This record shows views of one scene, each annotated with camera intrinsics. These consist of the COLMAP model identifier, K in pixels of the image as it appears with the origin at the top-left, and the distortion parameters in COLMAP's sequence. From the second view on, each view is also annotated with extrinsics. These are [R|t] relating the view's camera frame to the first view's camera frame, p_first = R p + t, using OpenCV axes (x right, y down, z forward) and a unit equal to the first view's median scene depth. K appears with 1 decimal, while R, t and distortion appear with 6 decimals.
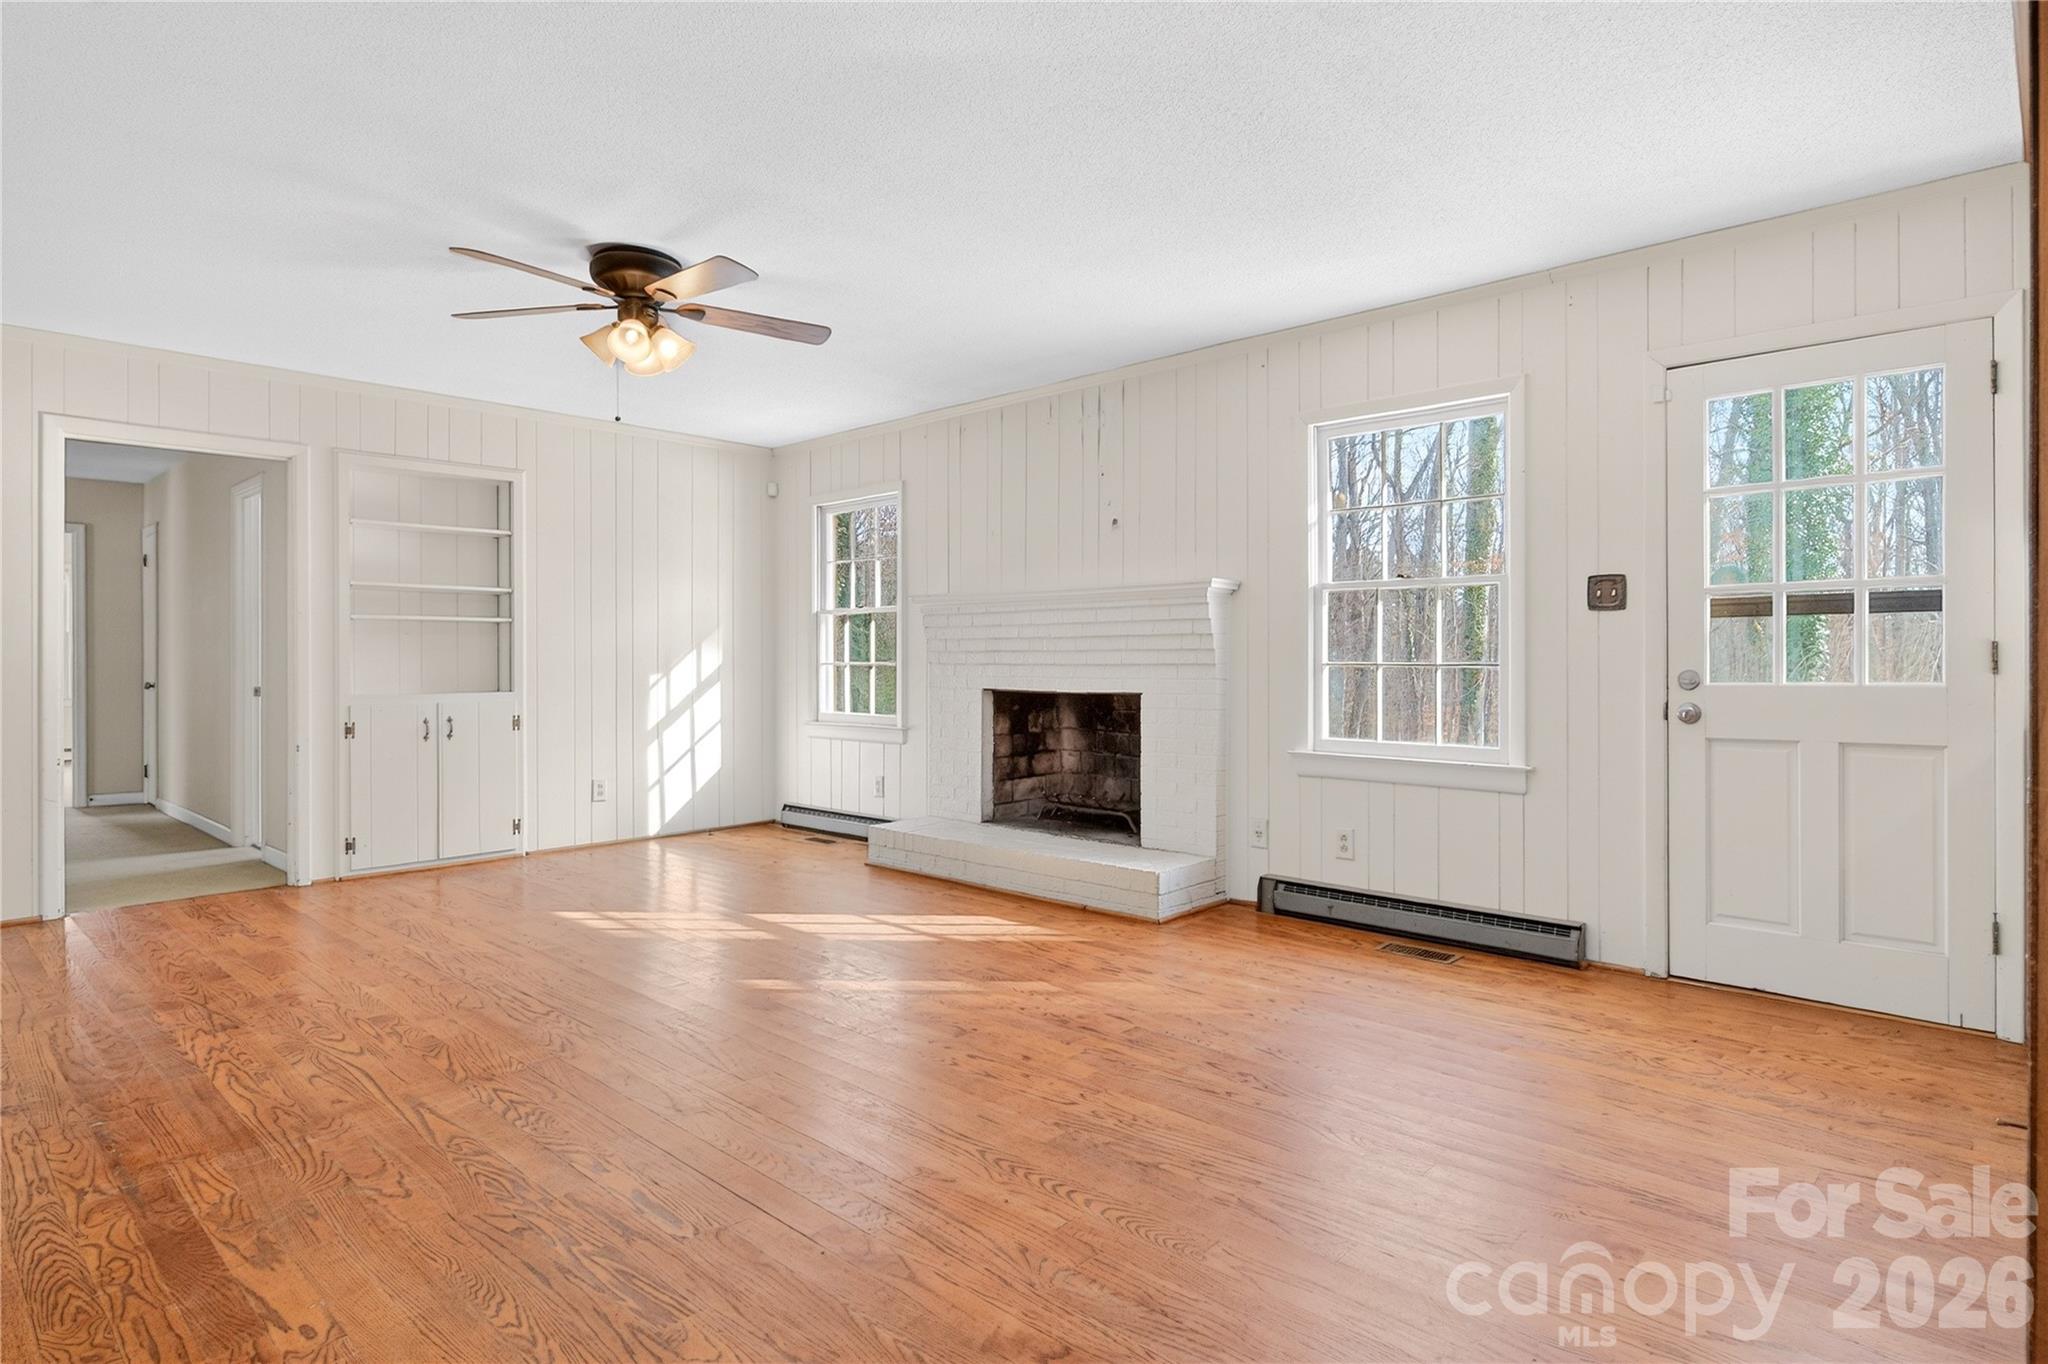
lens RADIAL K [[1084.2, 0, 1048.4], [0, 1084.2, 658.3], [0, 0, 1]] dist [-0.003228, 0.001746]
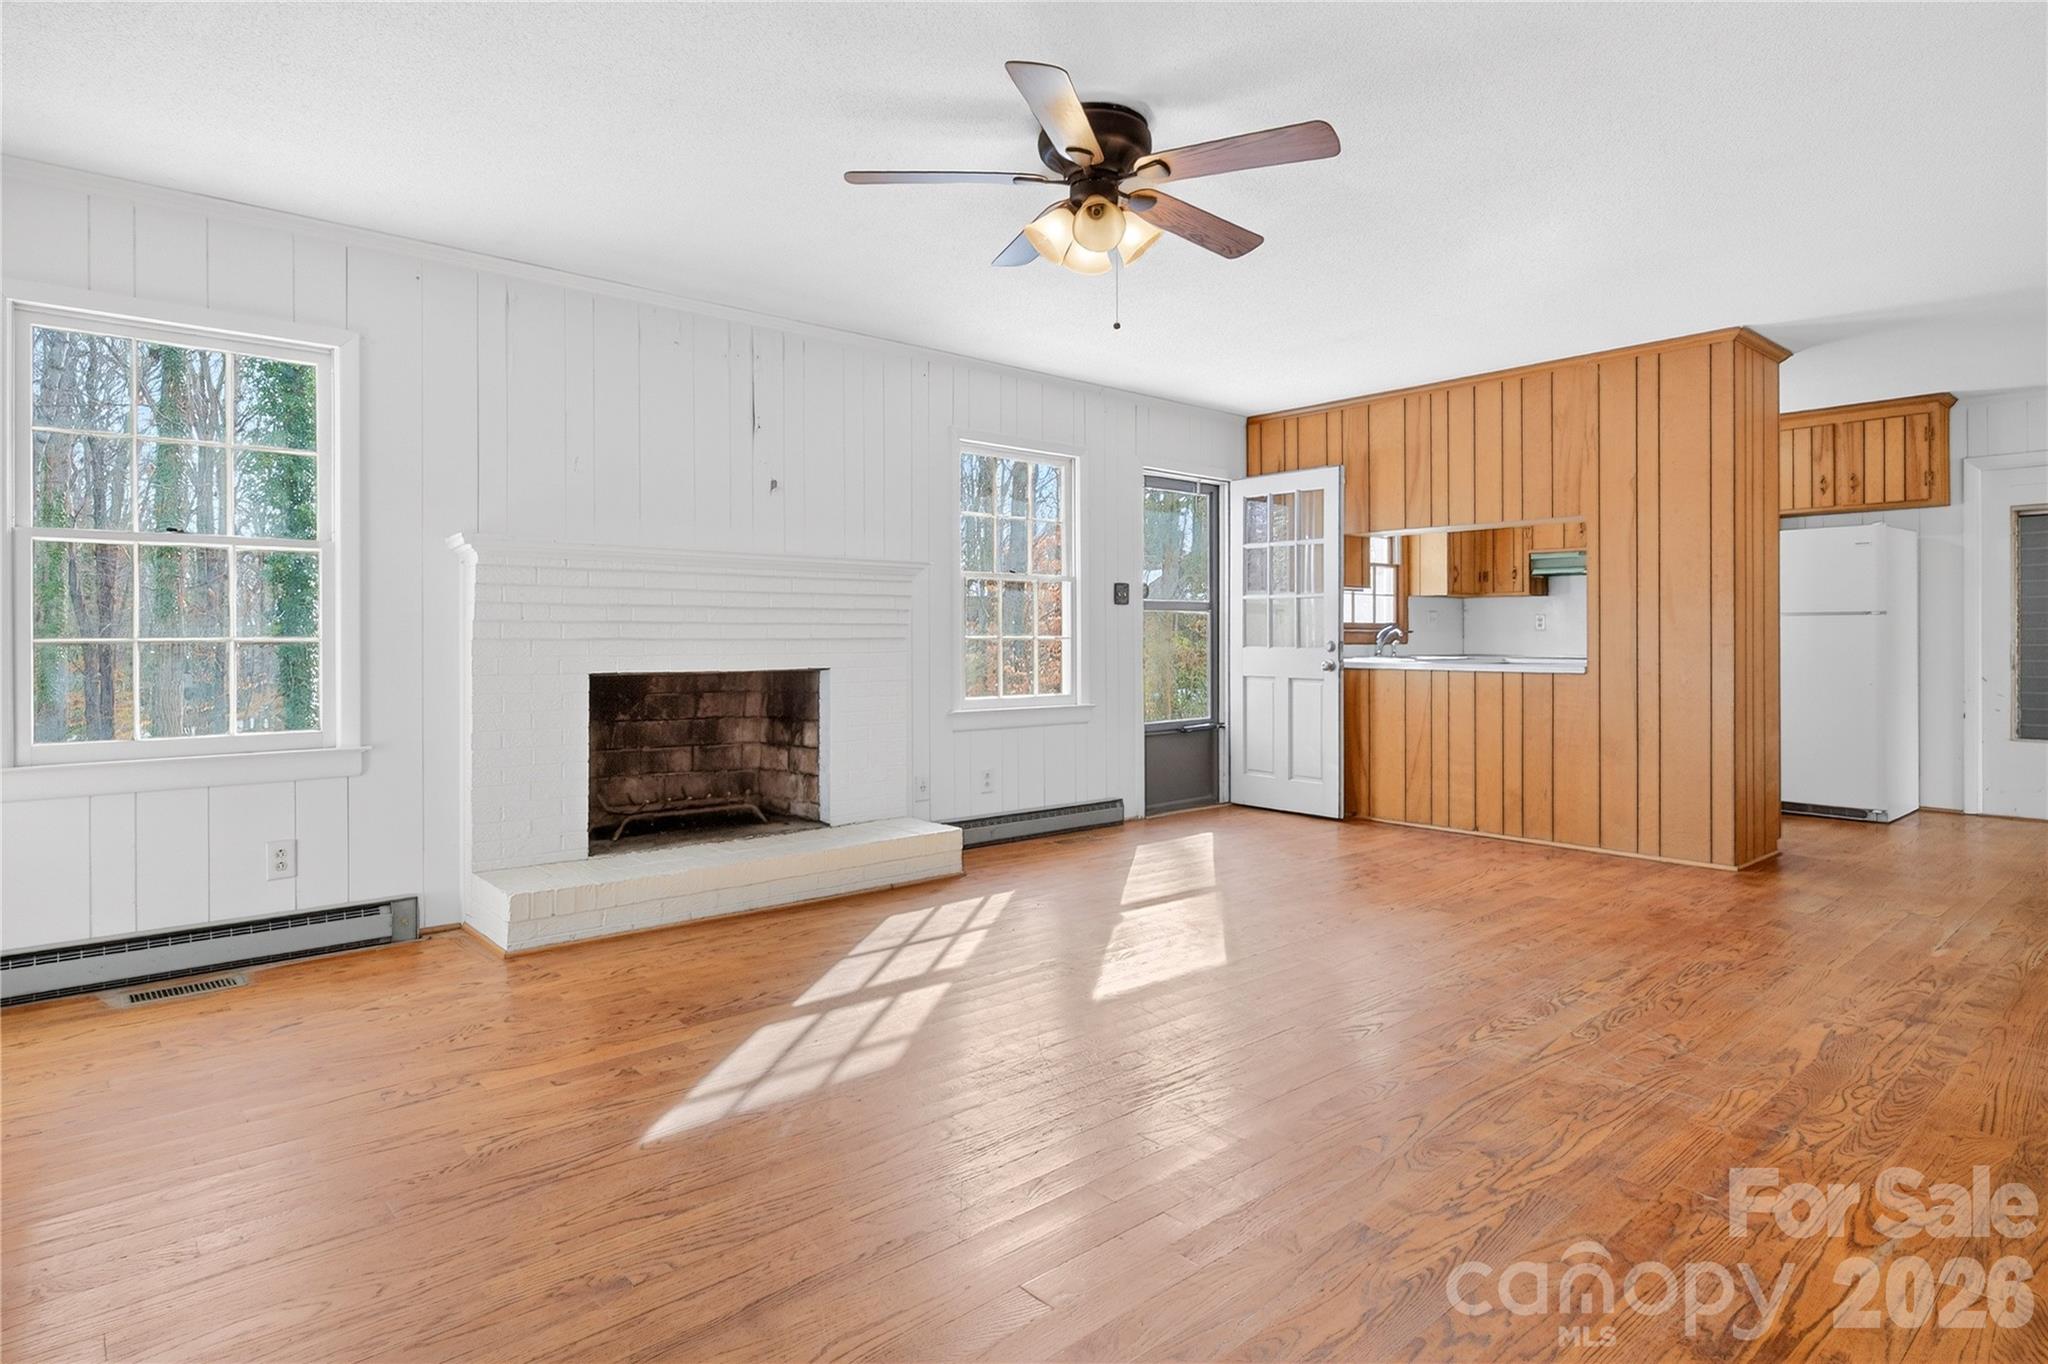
lens RADIAL K [[1107.4, 0, 1044.0], [0, 1107.4, 637.9], [0, 0, 1]] dist [0.002238, 0.001268]
pose [[0.107614, -0.000373, 0.994193, -0.919961], [-0.000716, 1.000000, 0.000453, 0.004379], [-0.994192, -0.000761, 0.107614, 0.735057]]
